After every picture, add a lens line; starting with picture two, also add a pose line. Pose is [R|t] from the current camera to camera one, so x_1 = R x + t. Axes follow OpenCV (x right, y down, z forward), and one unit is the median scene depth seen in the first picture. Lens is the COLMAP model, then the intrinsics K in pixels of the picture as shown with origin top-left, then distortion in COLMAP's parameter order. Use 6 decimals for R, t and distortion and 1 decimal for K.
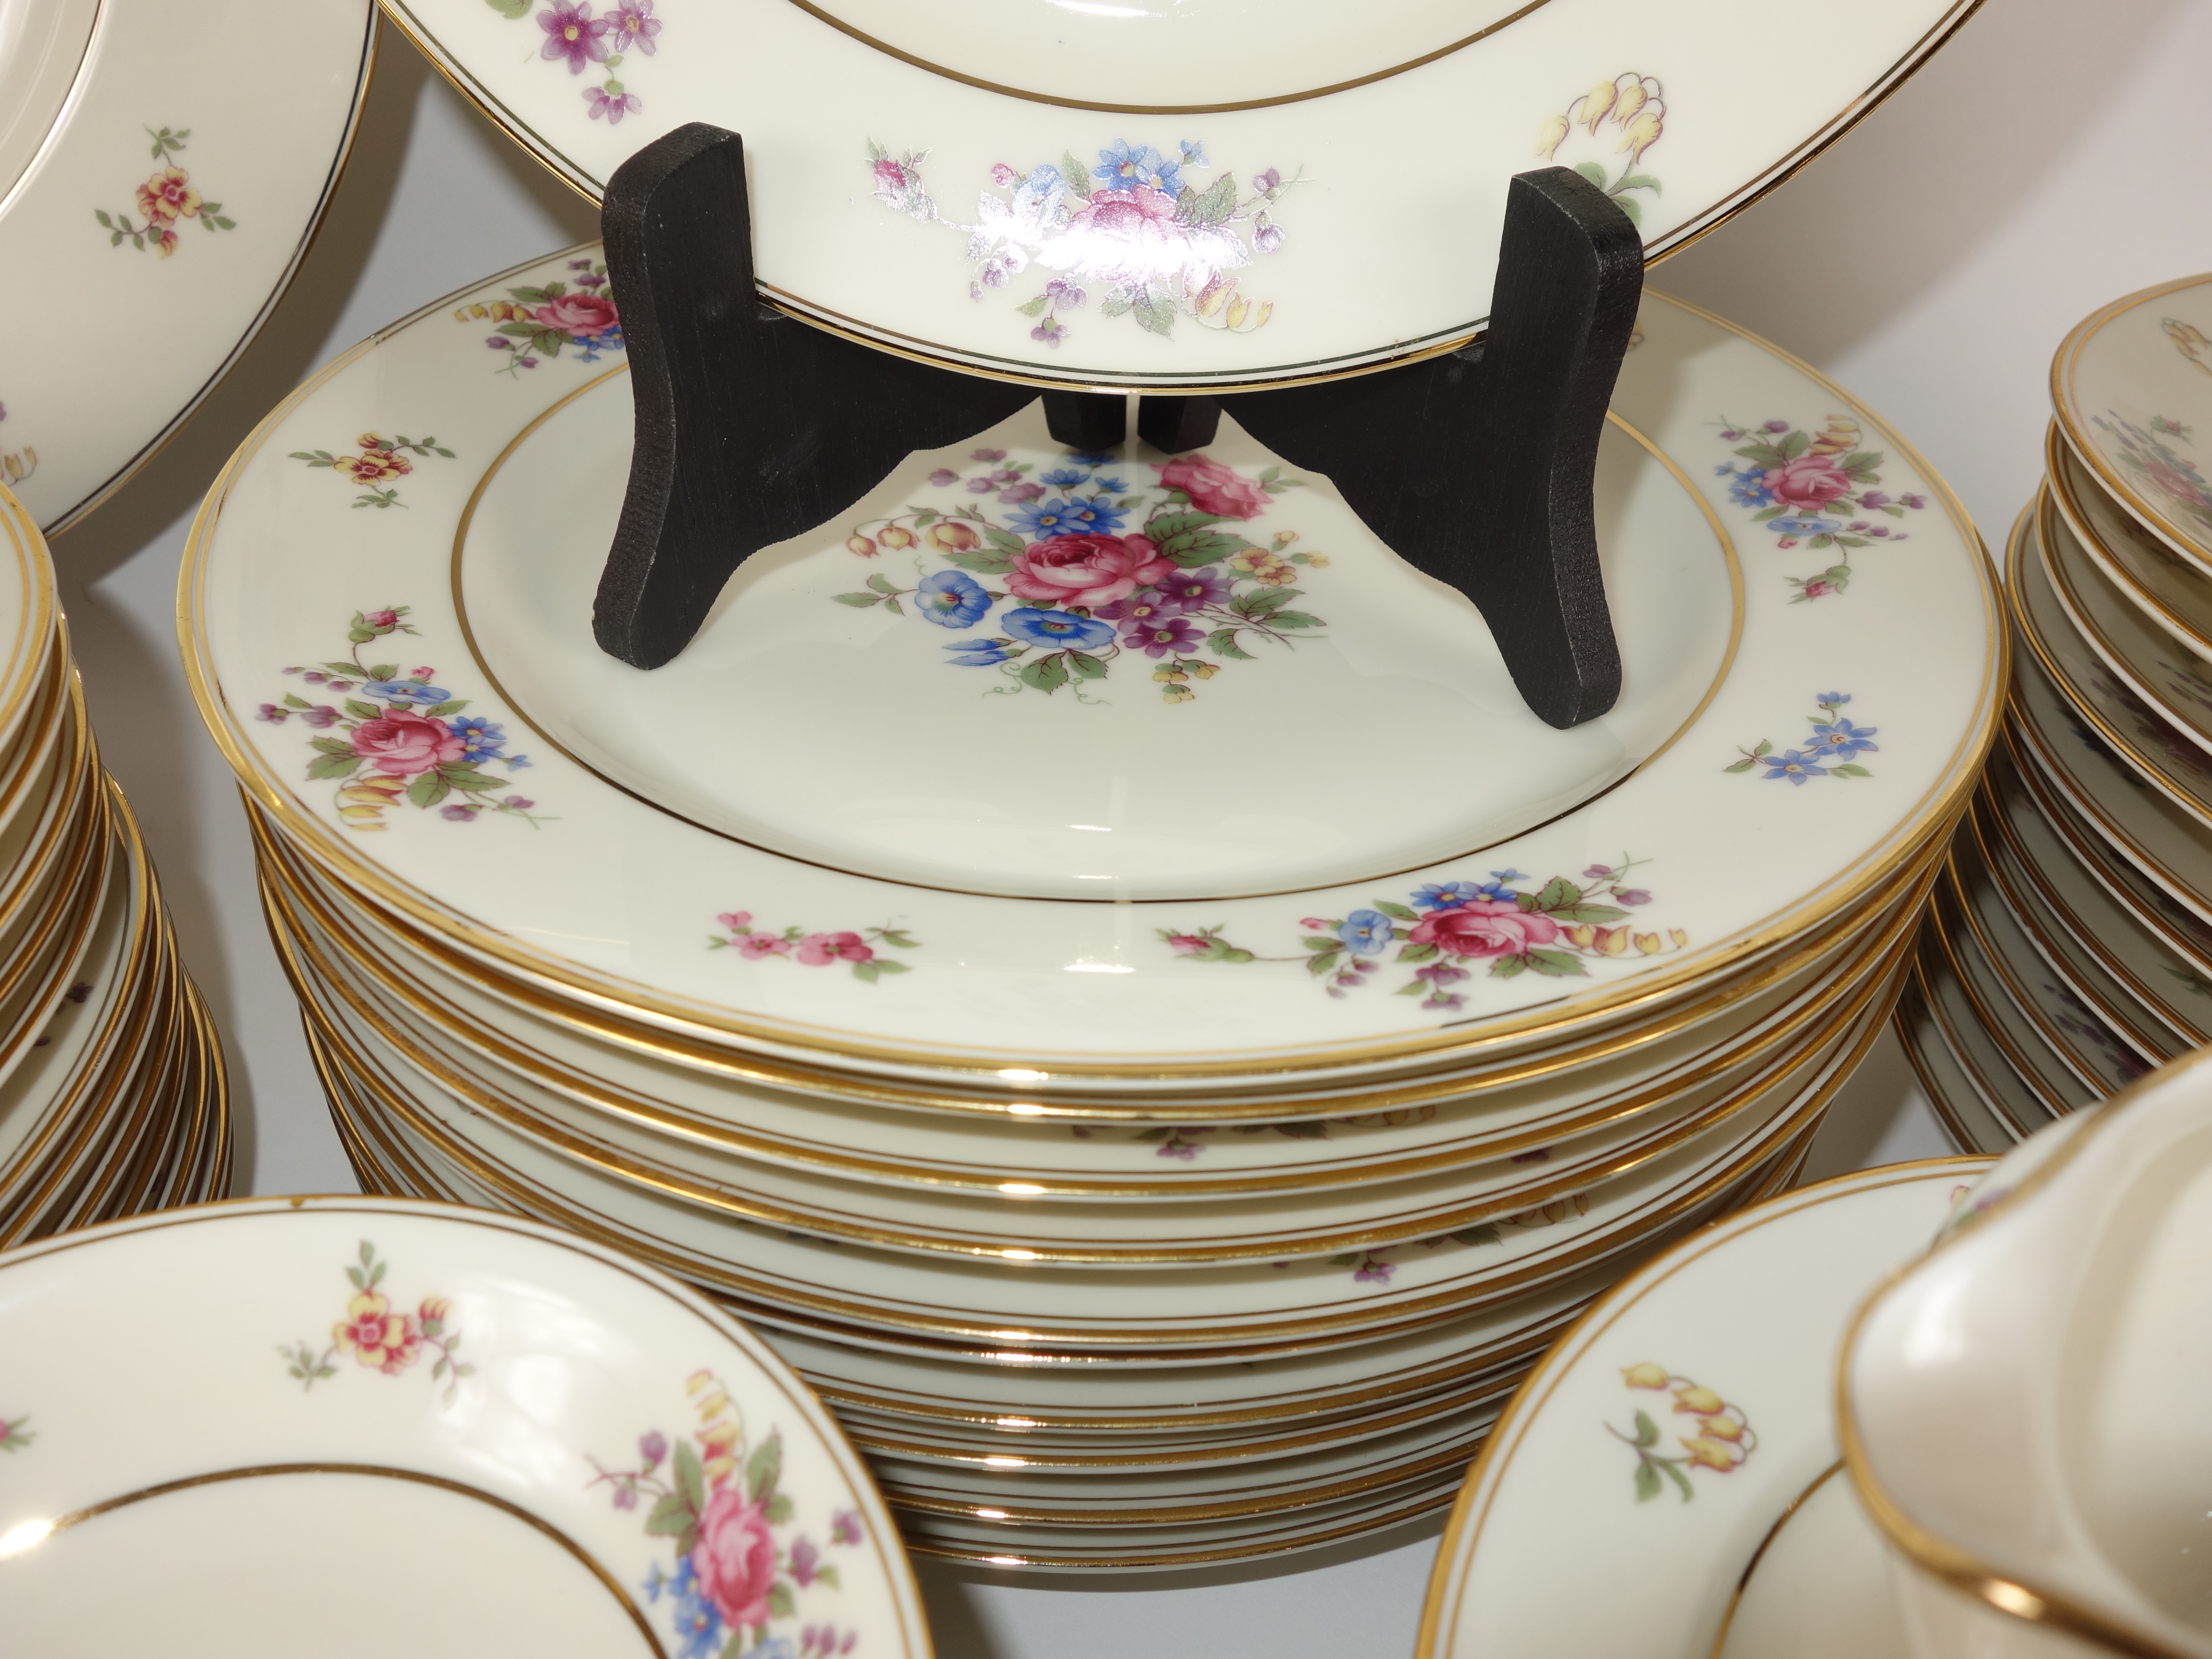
lens RADIAL K [[1942.1, 0, 1104.8], [0, 1942.1, 834.4], [0, 0, 1]] dist [0.013870, -0.023320]
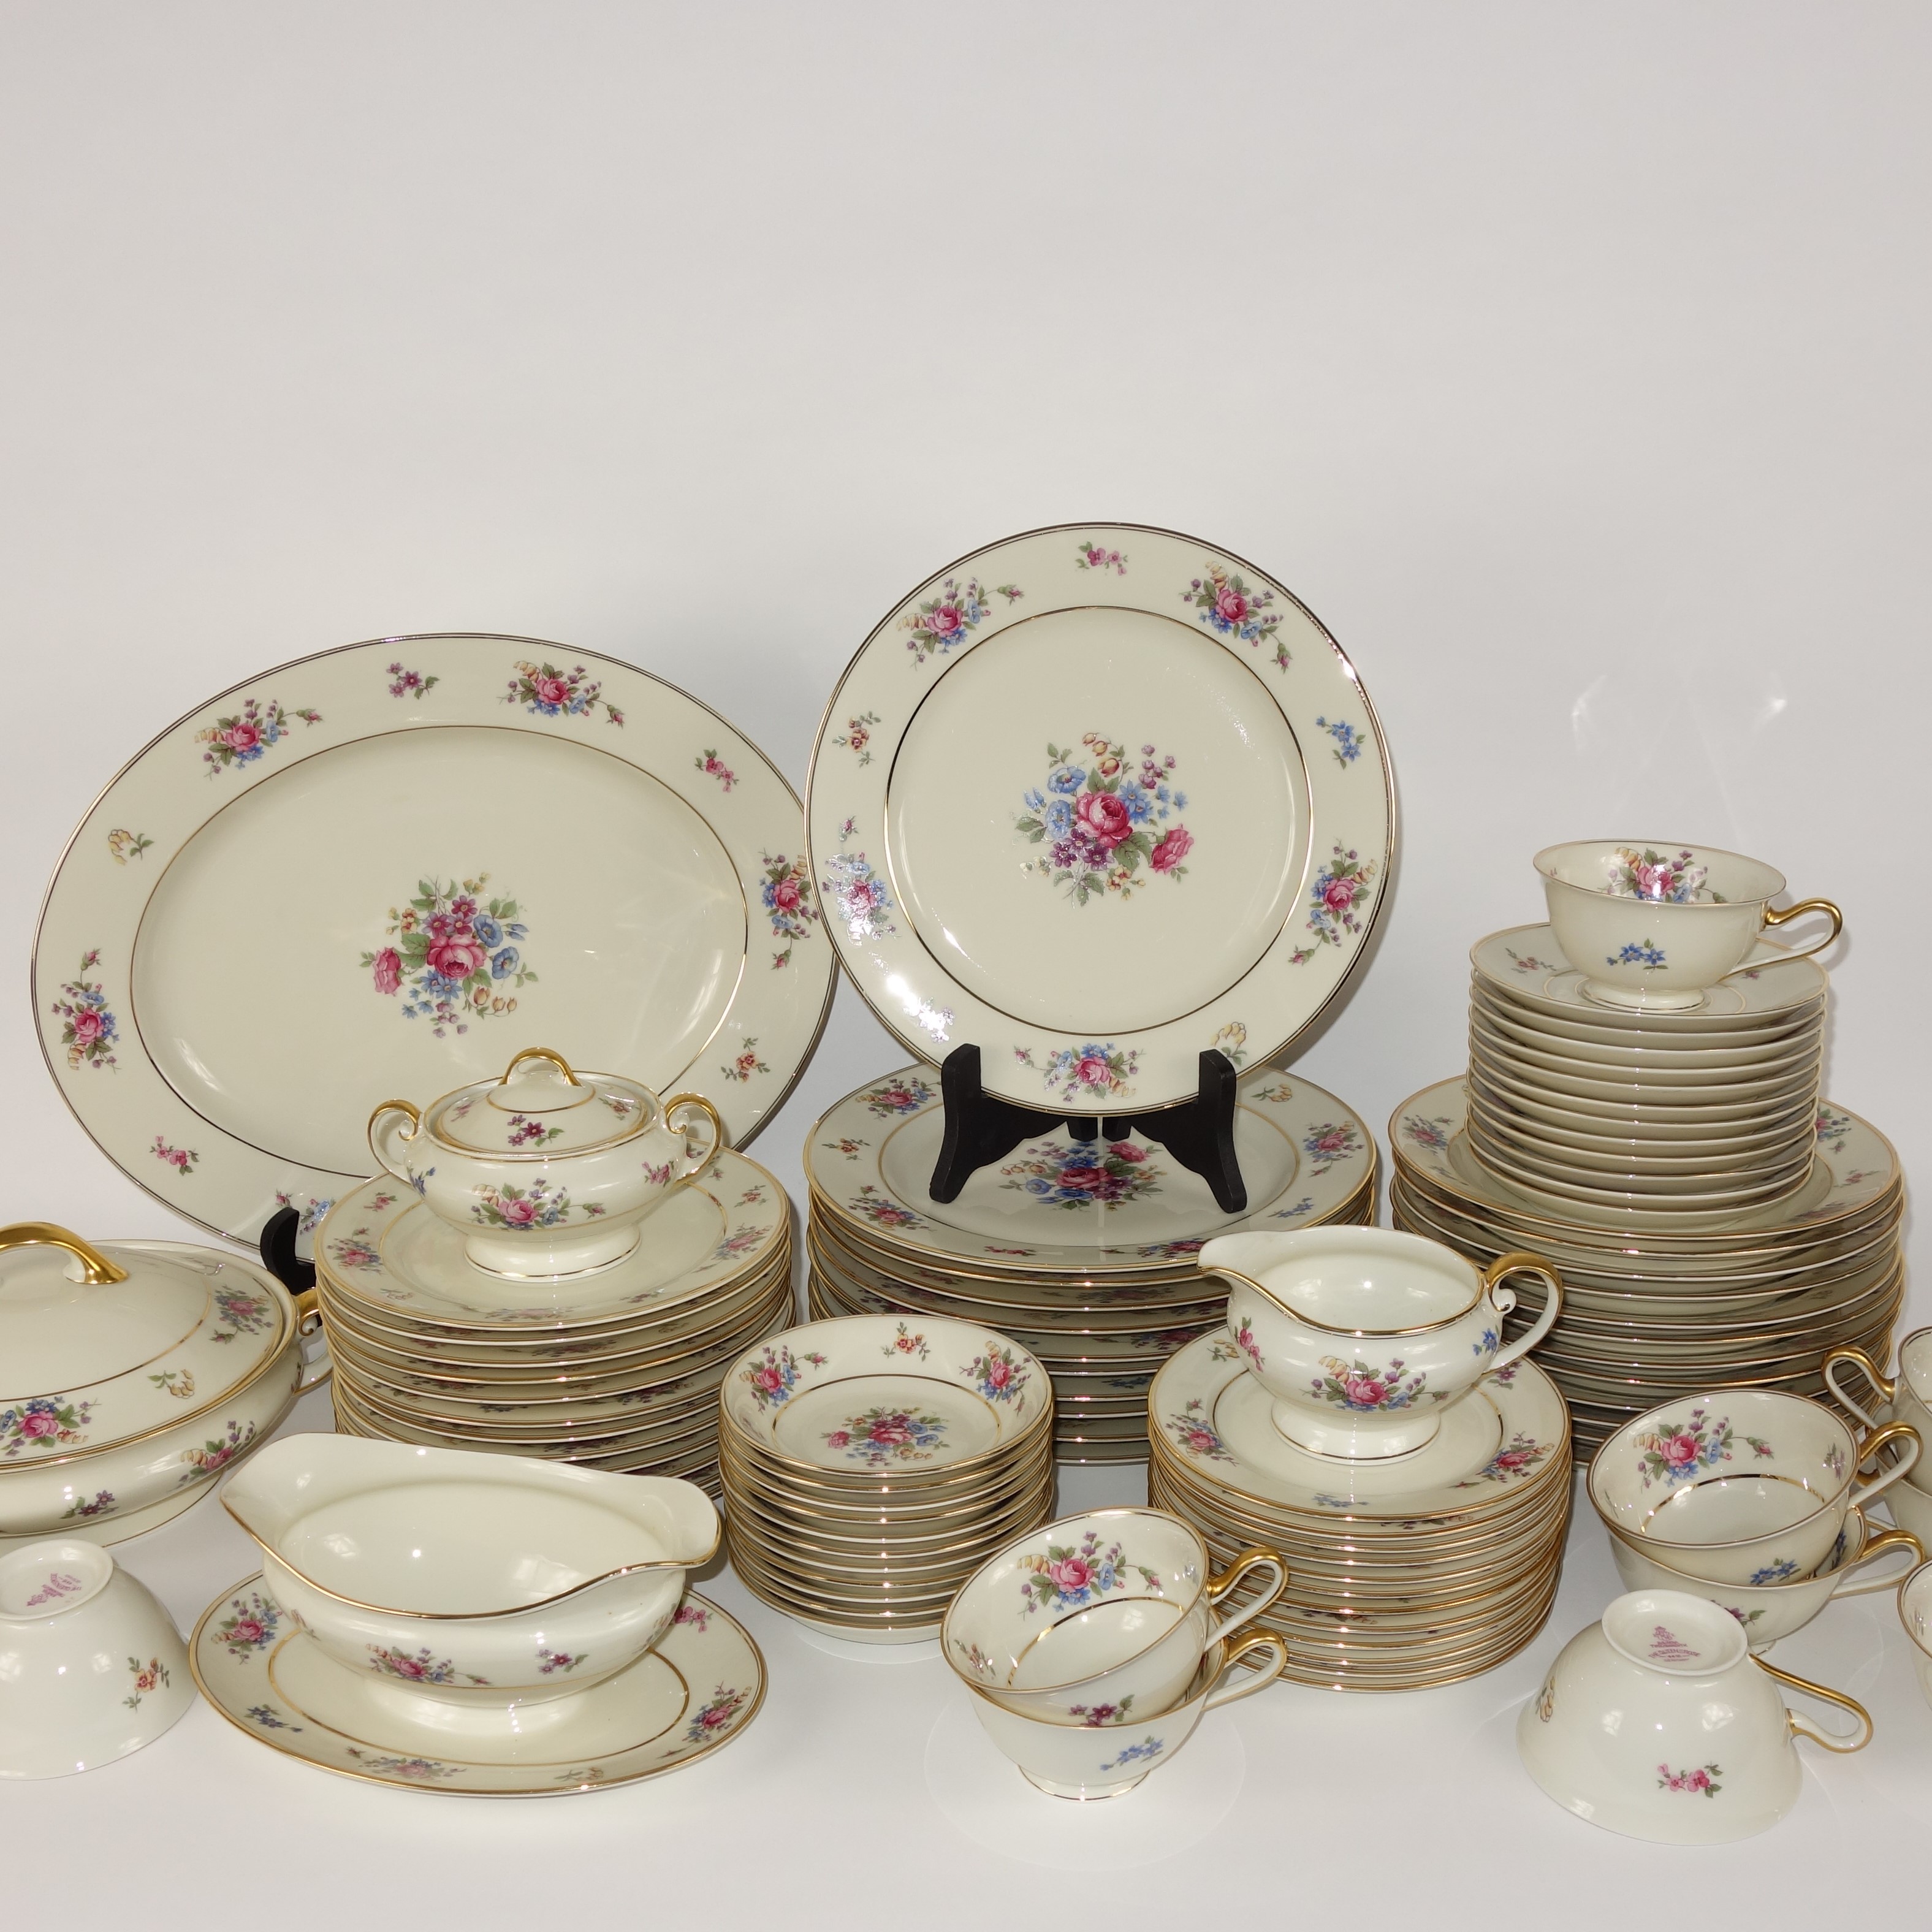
lens RADIAL K [[2660.9, 0, 893.9], [0, 2660.9, 1103.3], [0, 0, 1]] dist [0.024895, 0.000000]
pose [[0.995082, -0.026489, -0.095450, 0.097078], [0.001112, 0.966509, -0.256631, 0.822495], [0.099051, 0.255263, 0.961785, -3.055902]]
